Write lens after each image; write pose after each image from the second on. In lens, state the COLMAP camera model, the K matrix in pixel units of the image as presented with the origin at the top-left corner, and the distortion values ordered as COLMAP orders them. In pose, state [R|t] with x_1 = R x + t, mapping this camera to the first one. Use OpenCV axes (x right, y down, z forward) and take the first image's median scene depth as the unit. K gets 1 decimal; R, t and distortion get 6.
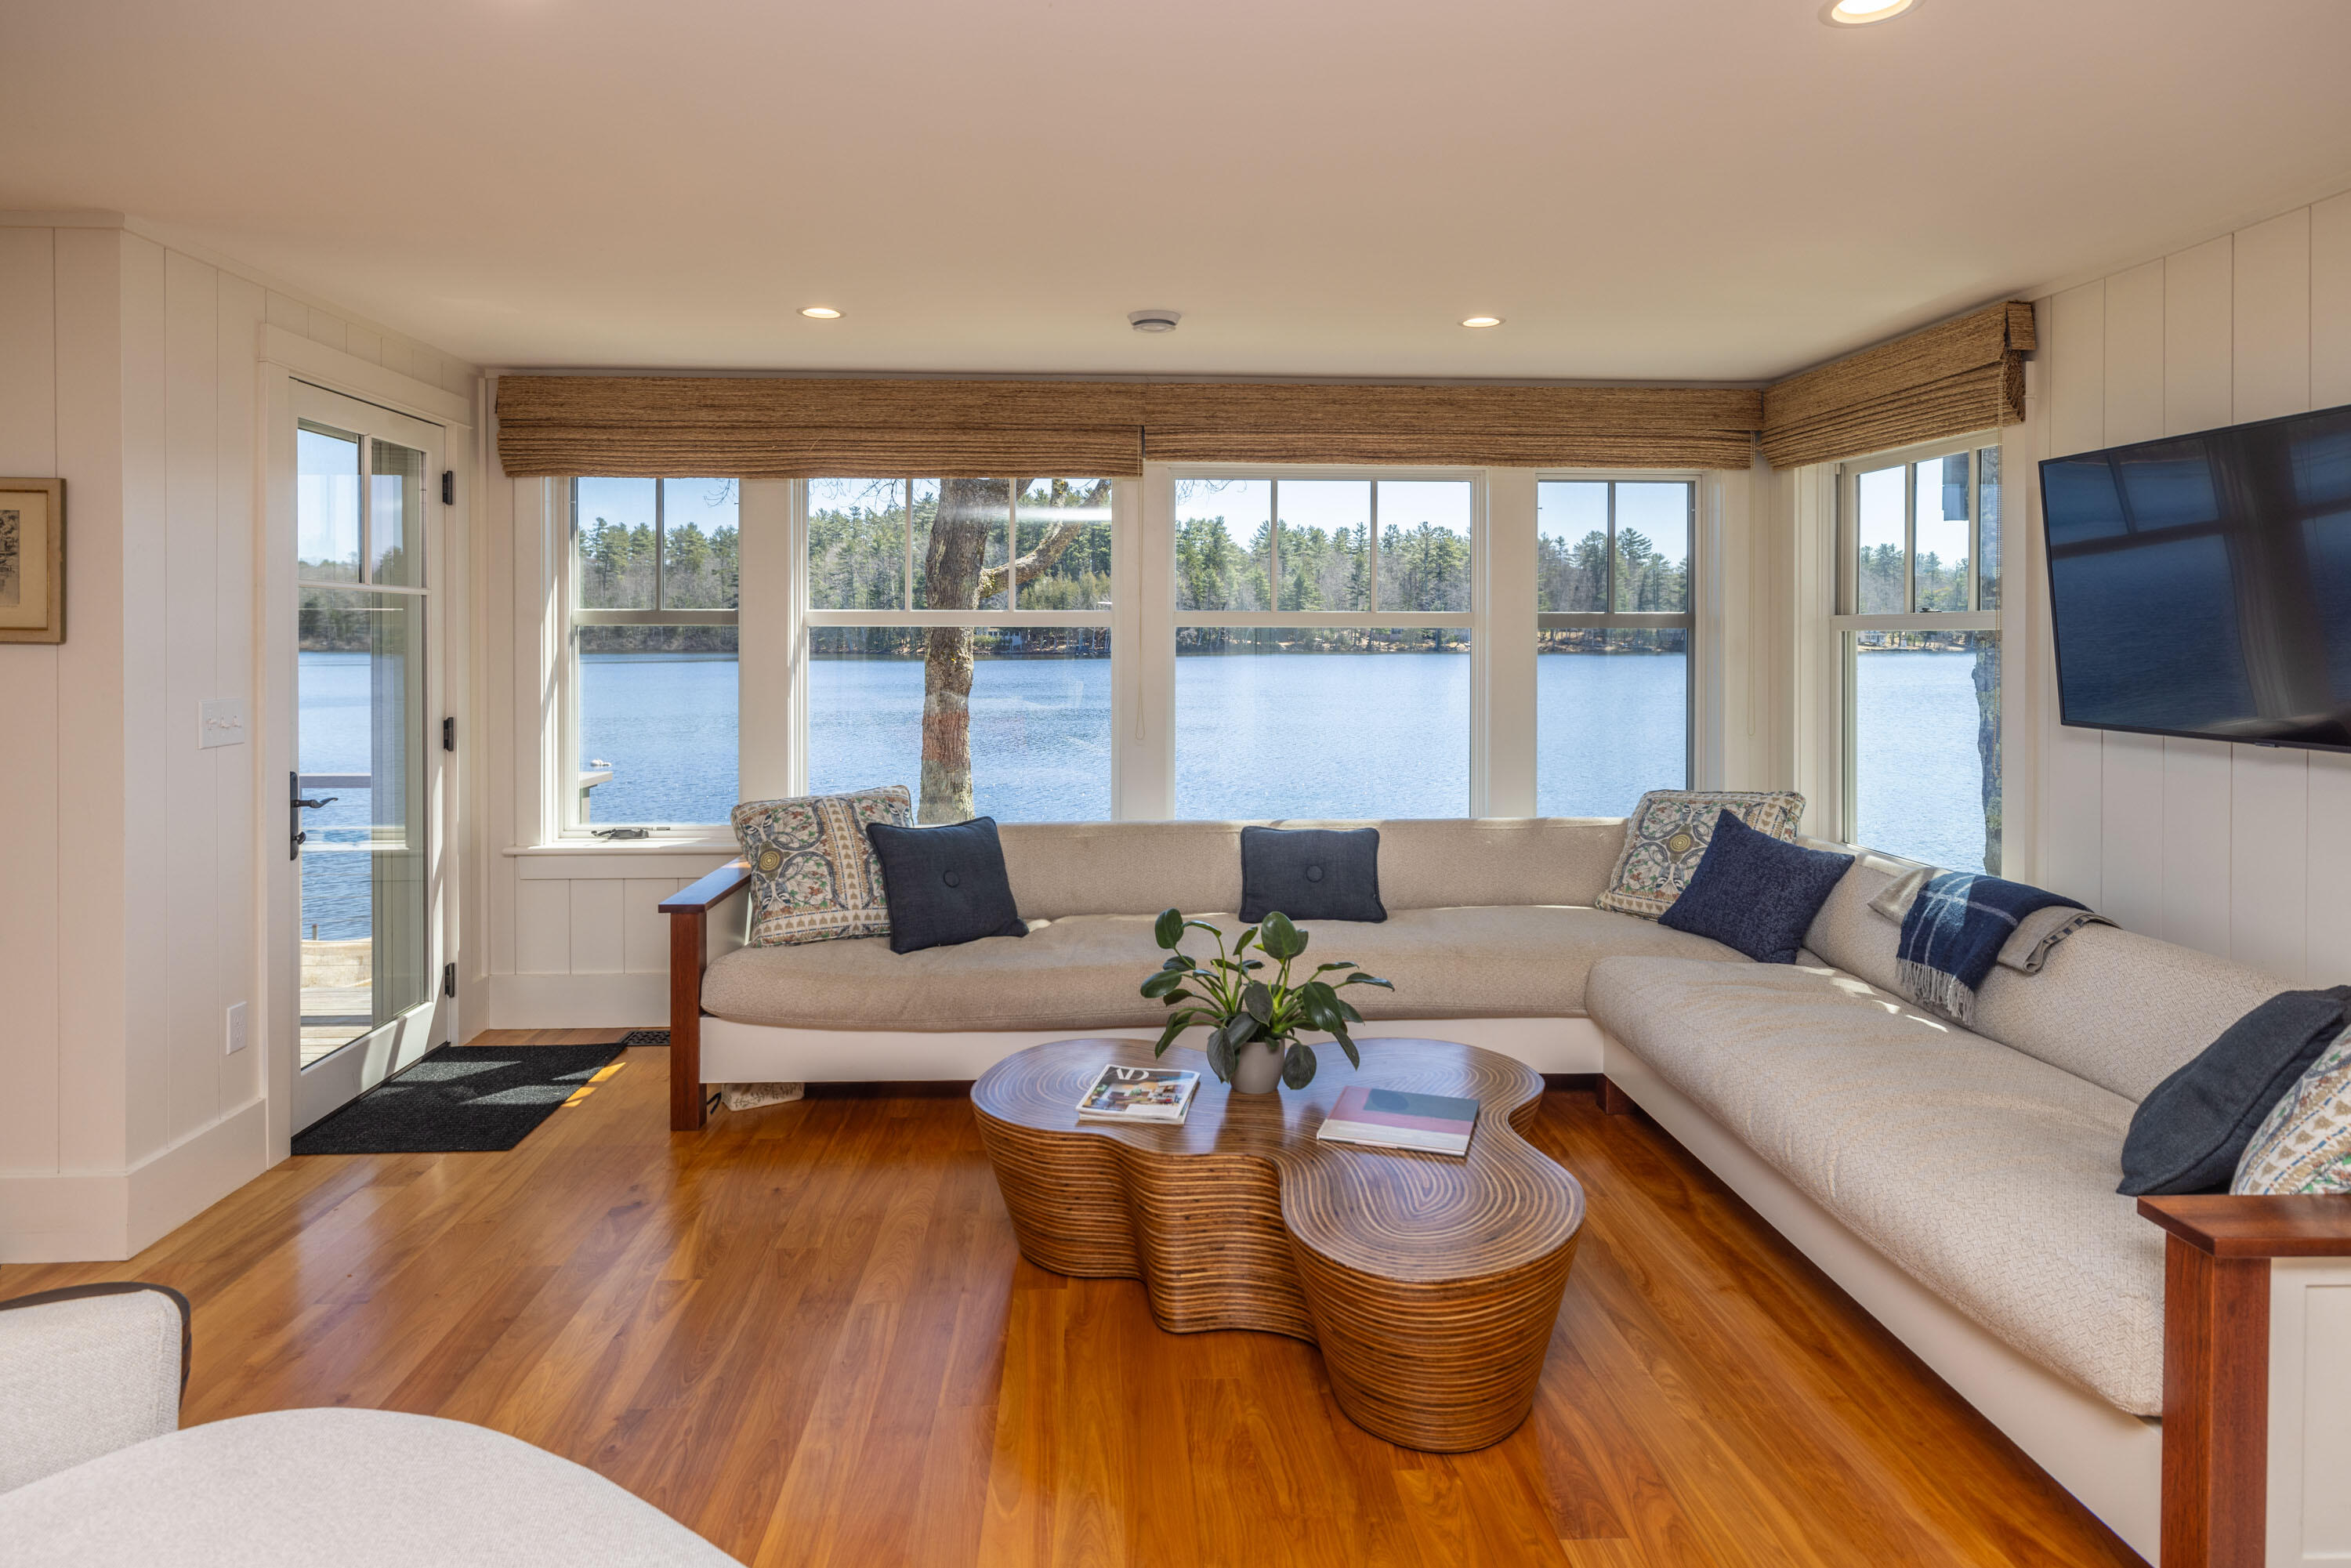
lens RADIAL K [[1342.9, 0, 1168.3], [0, 1342.9, 633.5], [0, 0, 1]] dist [-0.000639, -0.000502]
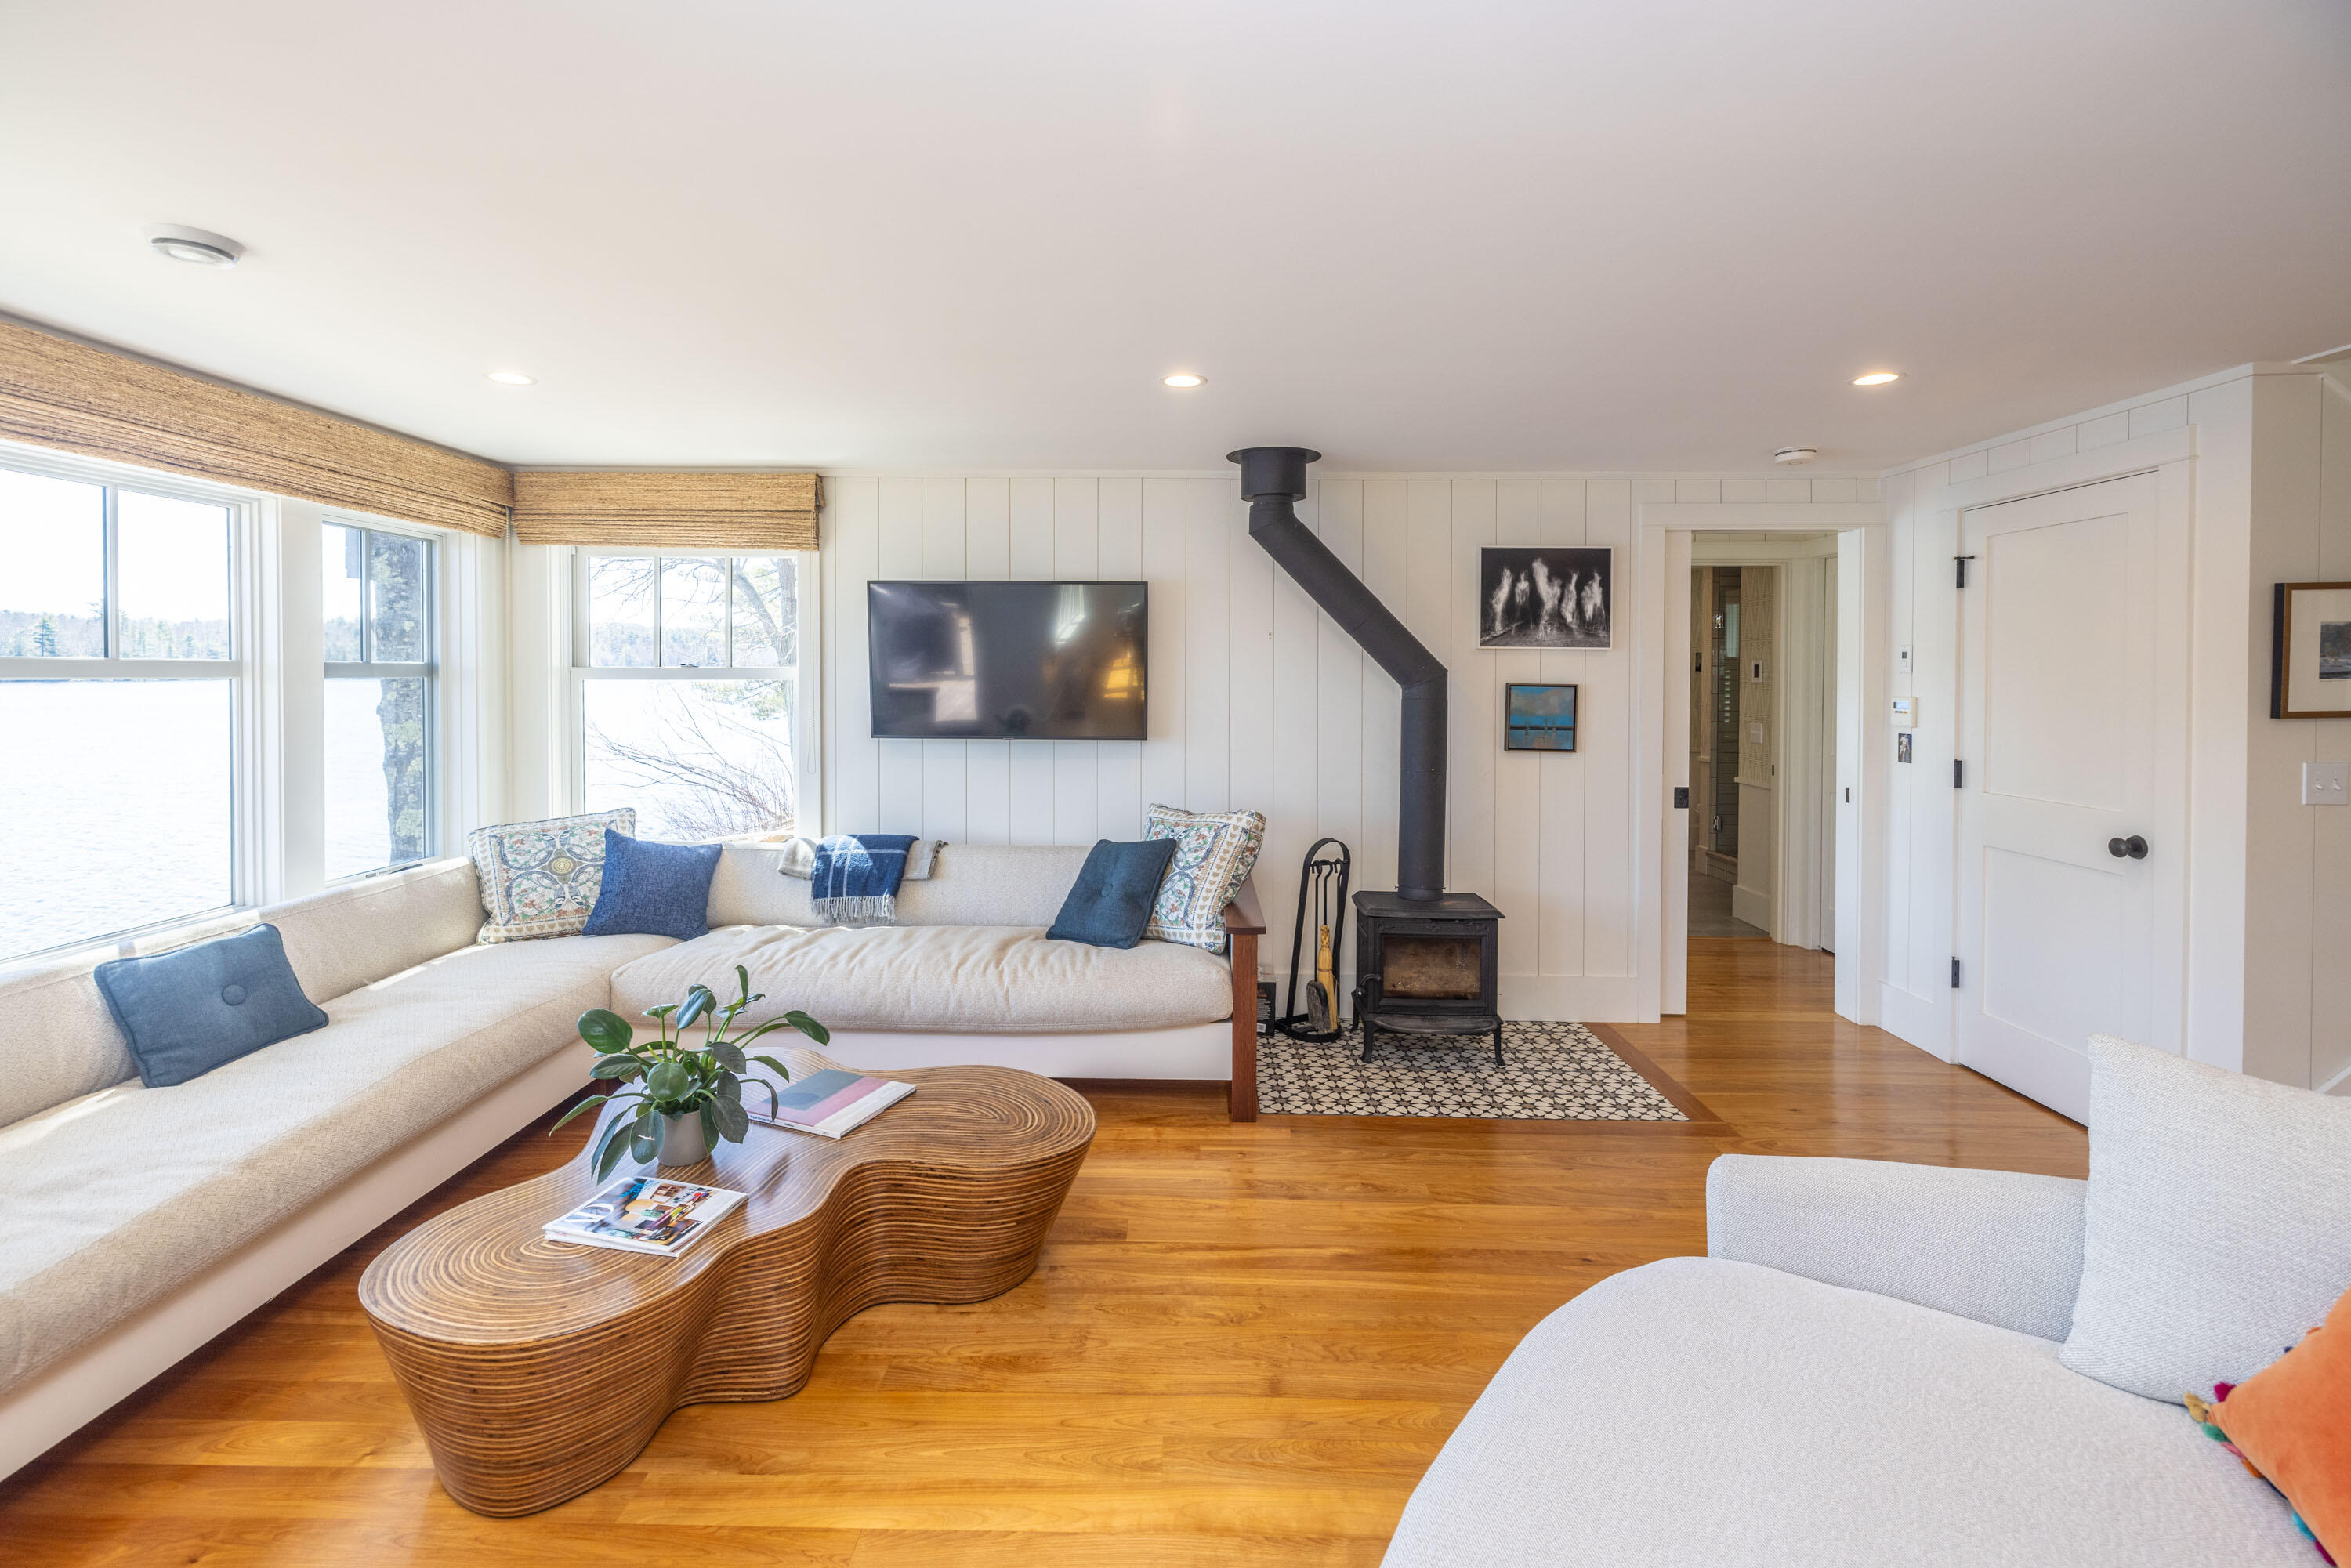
lens RADIAL K [[1025.0, 0, 1168.3], [0, 1025.0, 687.3], [0, 0, 1]] dist [0.000824, 0.000149]
pose [[0.053596, -0.014436, 0.998458, -0.429805], [-0.003674, 0.999886, 0.014654, -0.011357], [-0.998556, -0.004454, 0.053537, 0.396263]]
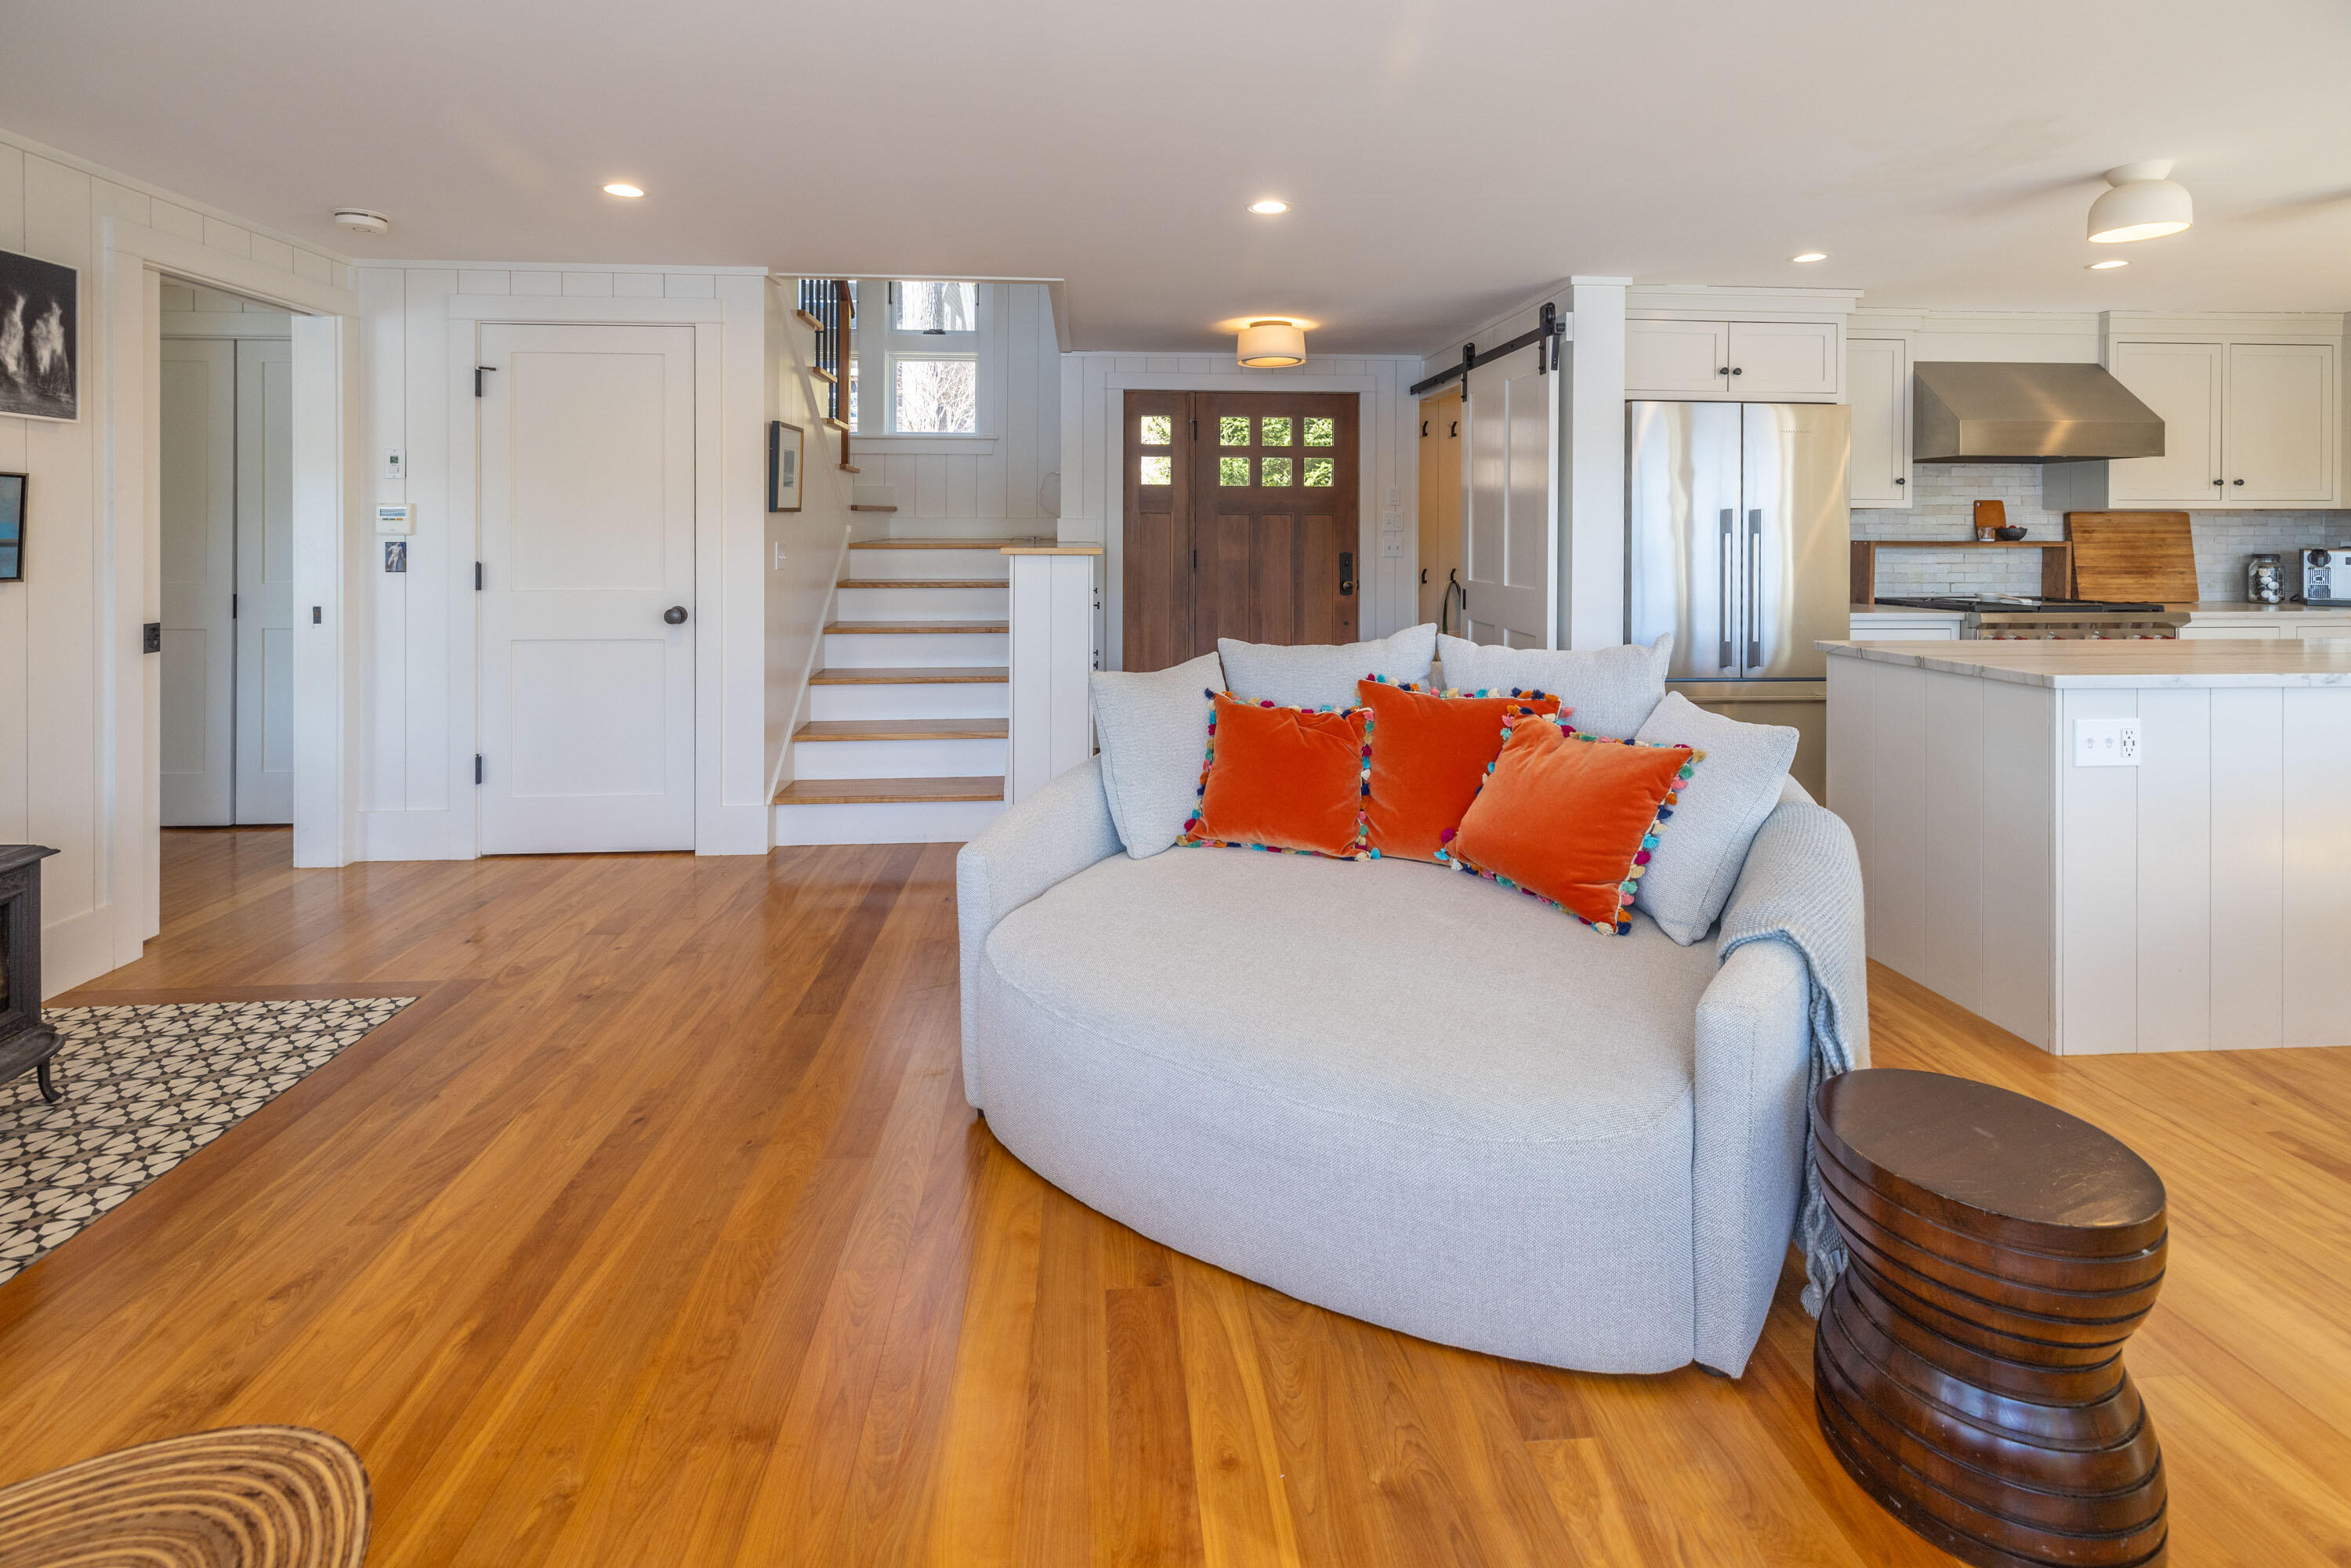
lens RADIAL K [[1033.3, 0, 1150.7], [0, 1033.3, 530.4], [0, 0, 1]] dist [0.000295, 0.000288]
pose [[-0.999805, -0.006890, -0.018526, -0.108799], [-0.006882, 0.999976, -0.000481, 0.027105], [0.018529, -0.000354, -0.999828, 0.680096]]
